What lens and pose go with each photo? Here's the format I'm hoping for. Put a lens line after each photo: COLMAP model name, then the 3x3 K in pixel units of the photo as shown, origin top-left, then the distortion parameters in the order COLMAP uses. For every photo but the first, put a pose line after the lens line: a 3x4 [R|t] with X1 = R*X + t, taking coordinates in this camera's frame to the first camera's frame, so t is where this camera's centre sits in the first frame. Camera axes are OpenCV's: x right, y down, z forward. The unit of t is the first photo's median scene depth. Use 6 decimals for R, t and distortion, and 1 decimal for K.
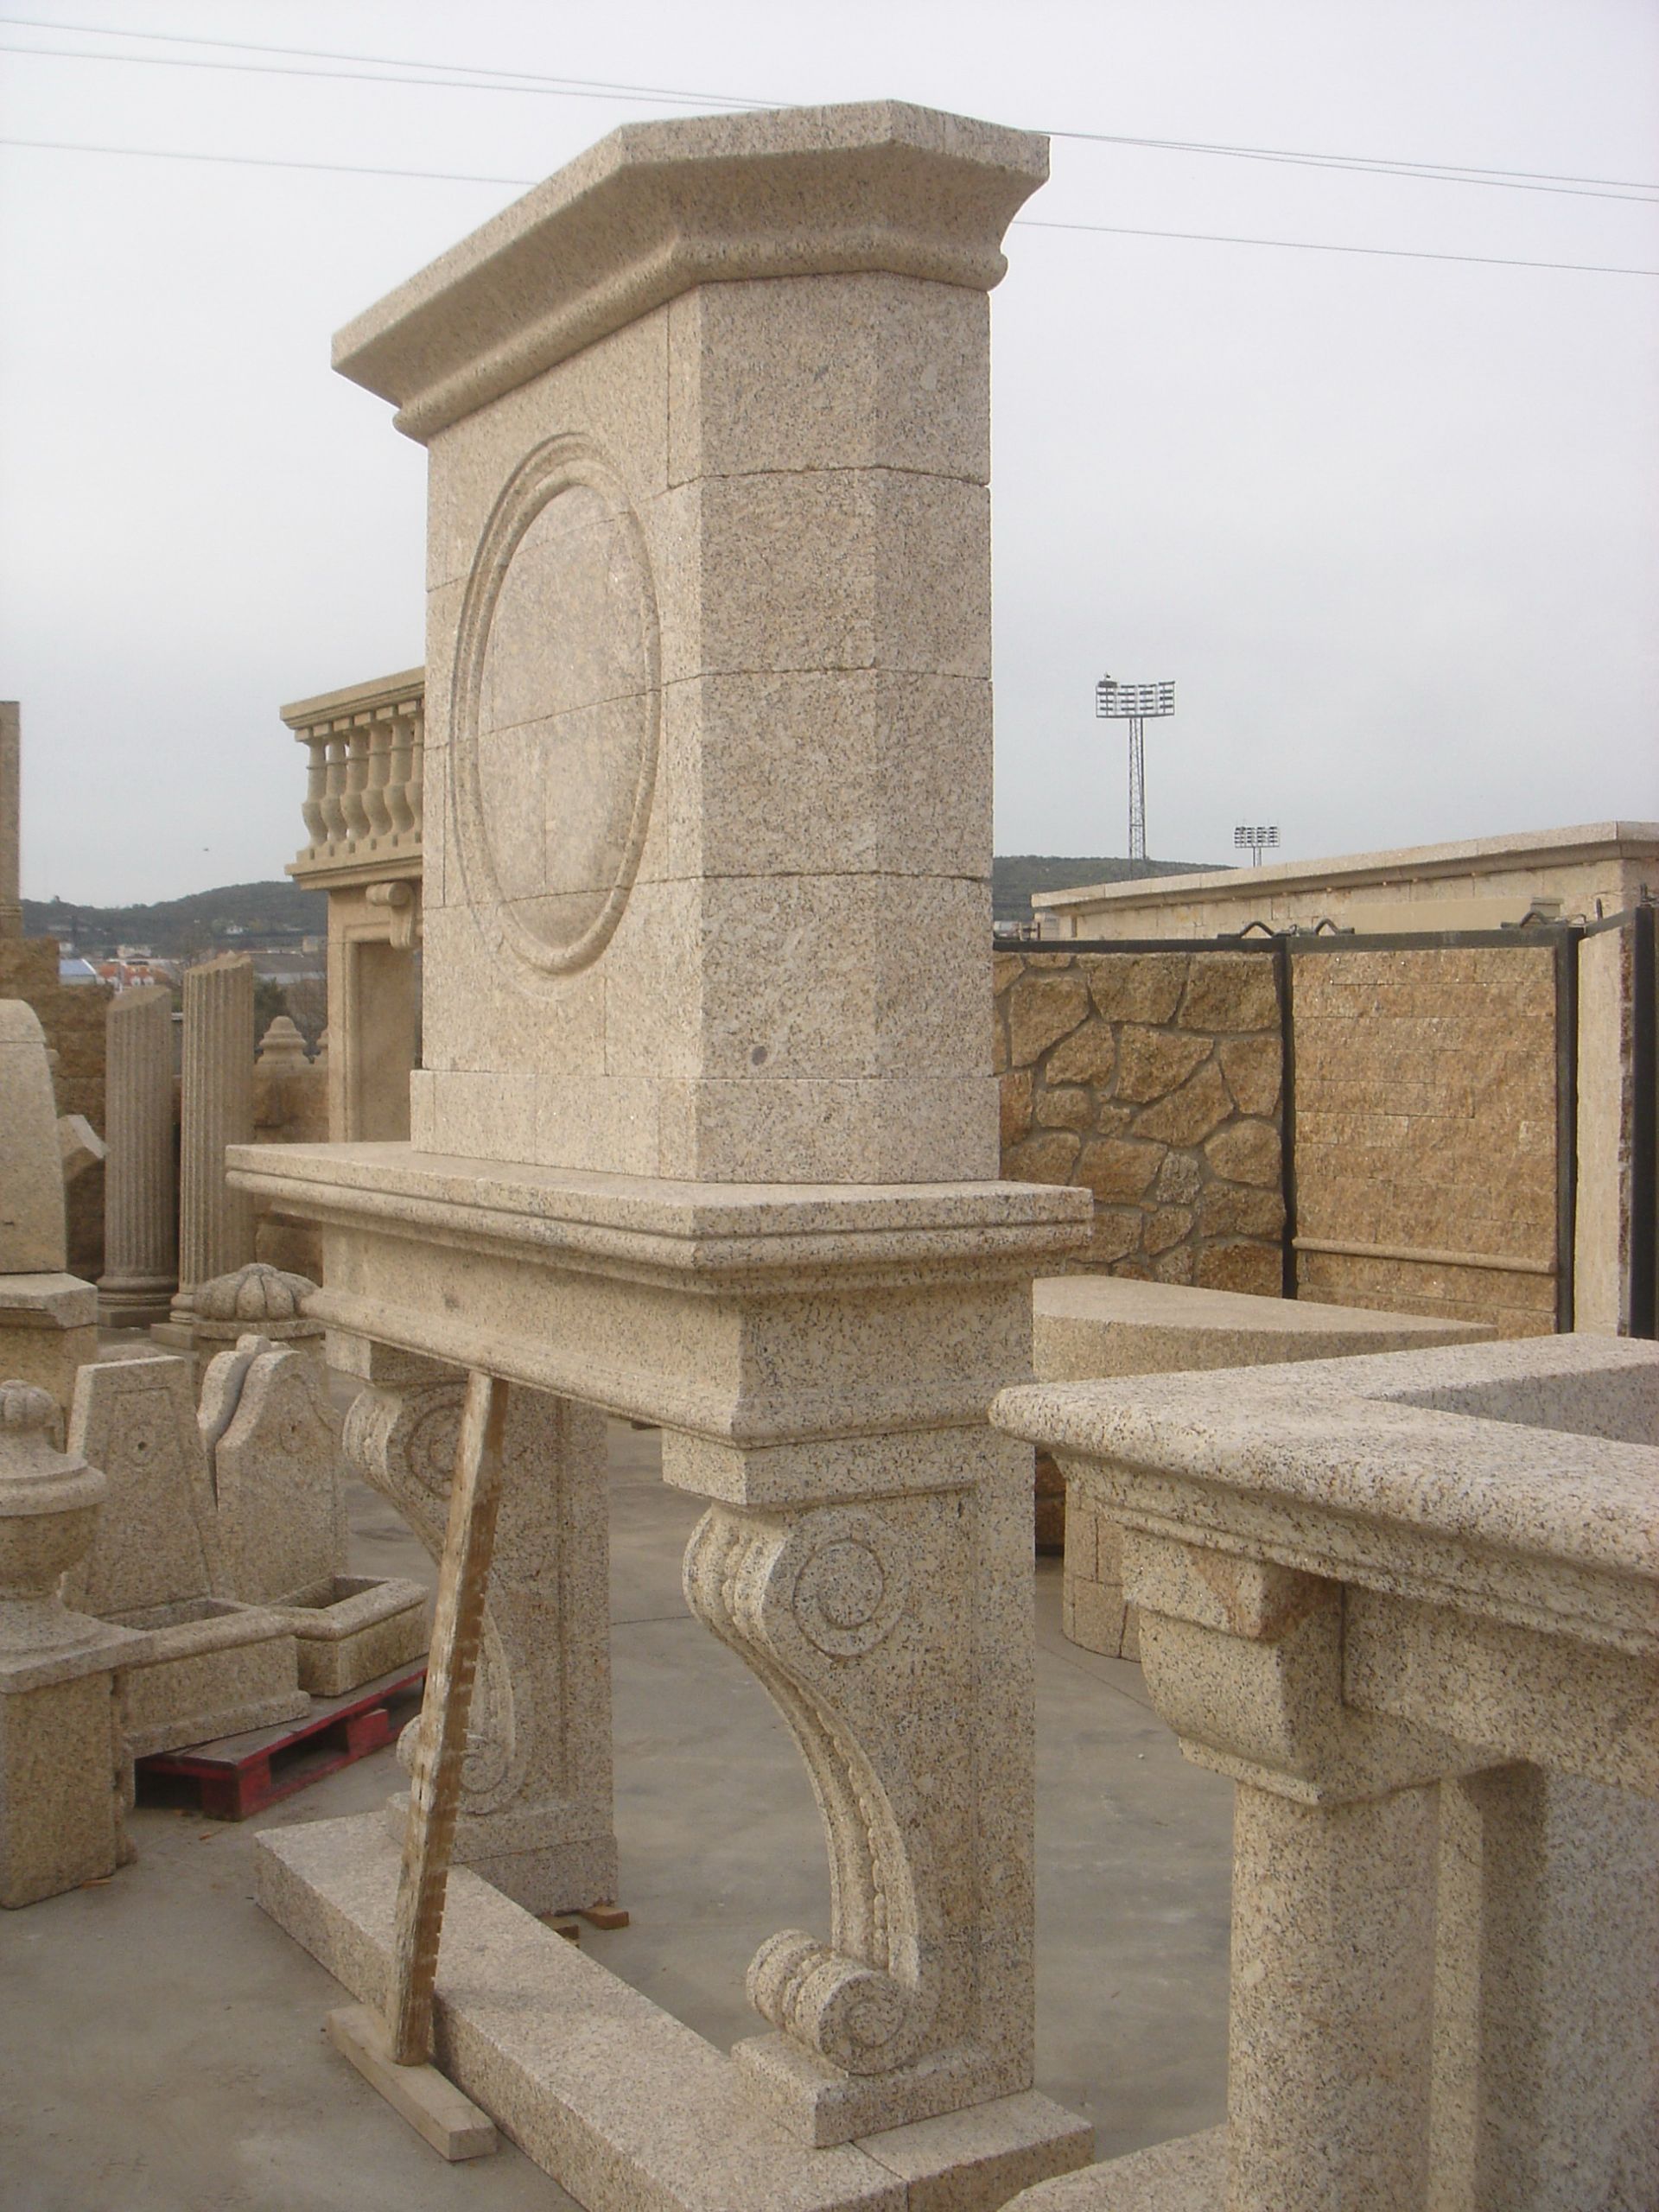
lens RADIAL K [[2236.5, 0, 829.5], [0, 2236.5, 1106.0], [0, 0, 1]] dist [-0.093656, 0.103806]
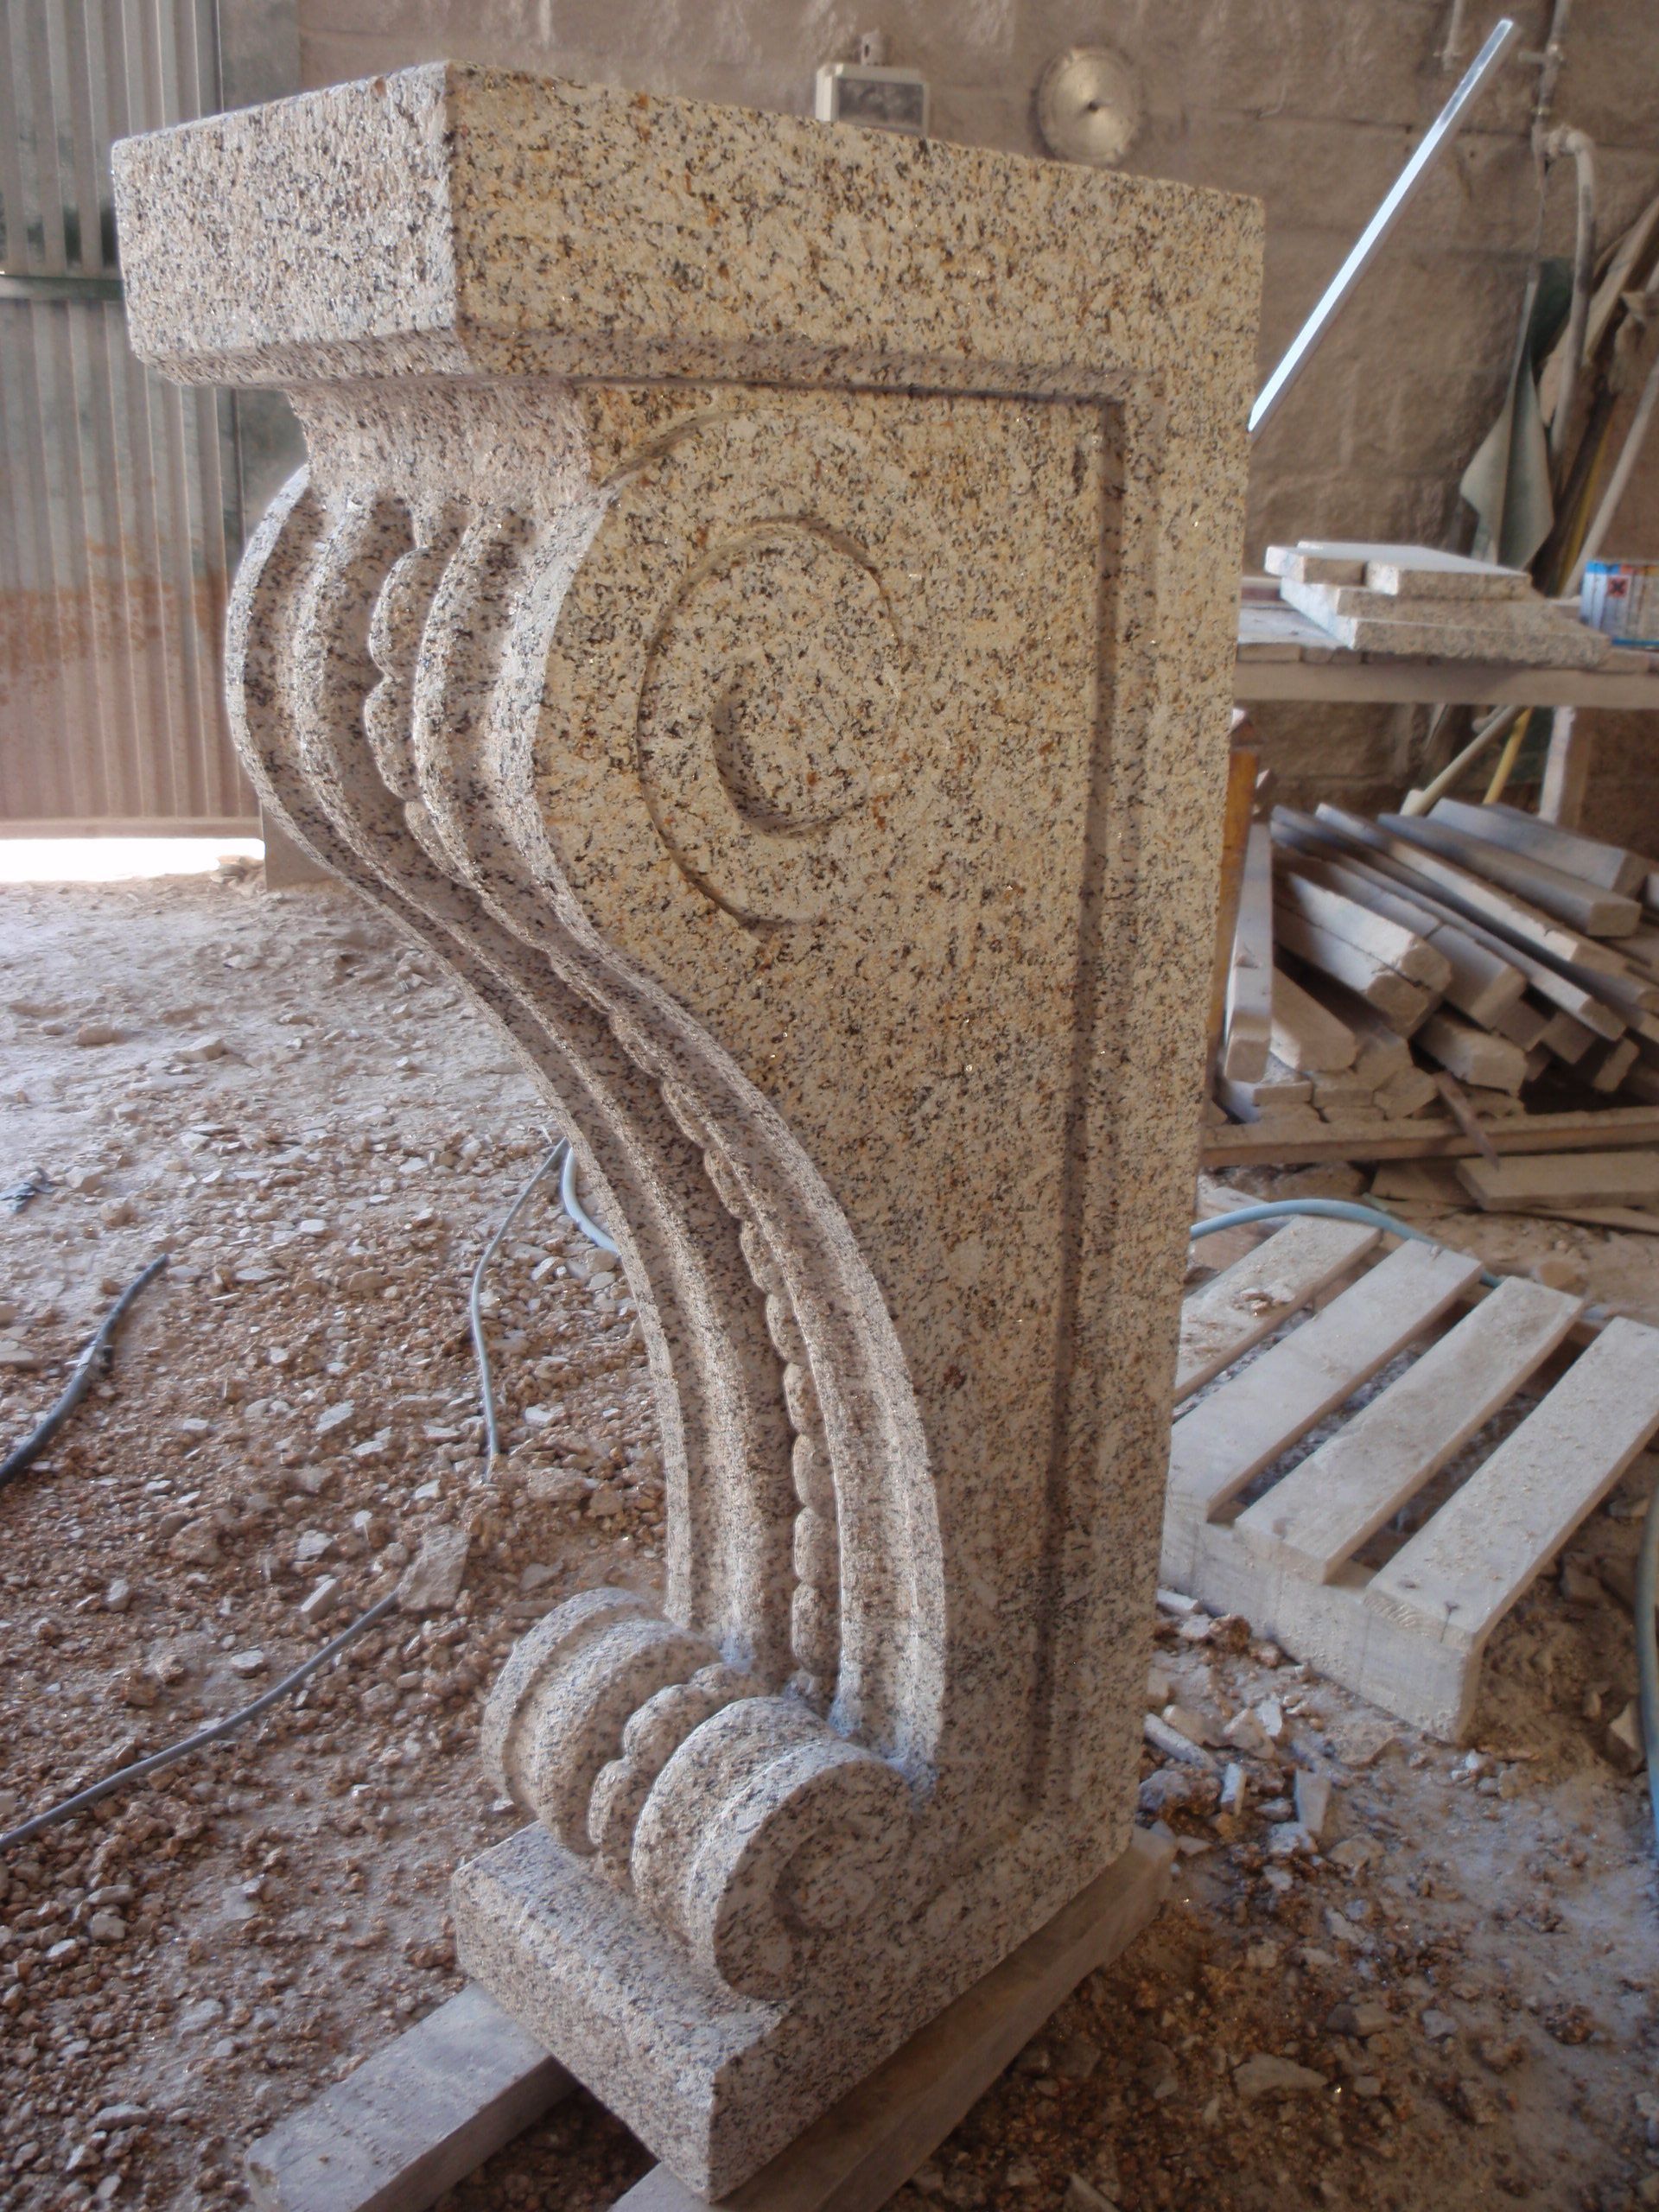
lens RADIAL K [[2236.5, 0, 829.5], [0, 2236.5, 1106.0], [0, 0, 1]] dist [-0.093656, 0.103806]
pose [[0.982717, -0.058917, 0.175486, -0.041652], [-0.001531, 0.945379, 0.325968, 0.169140], [-0.185106, -0.320603, 0.928951, 0.697641]]
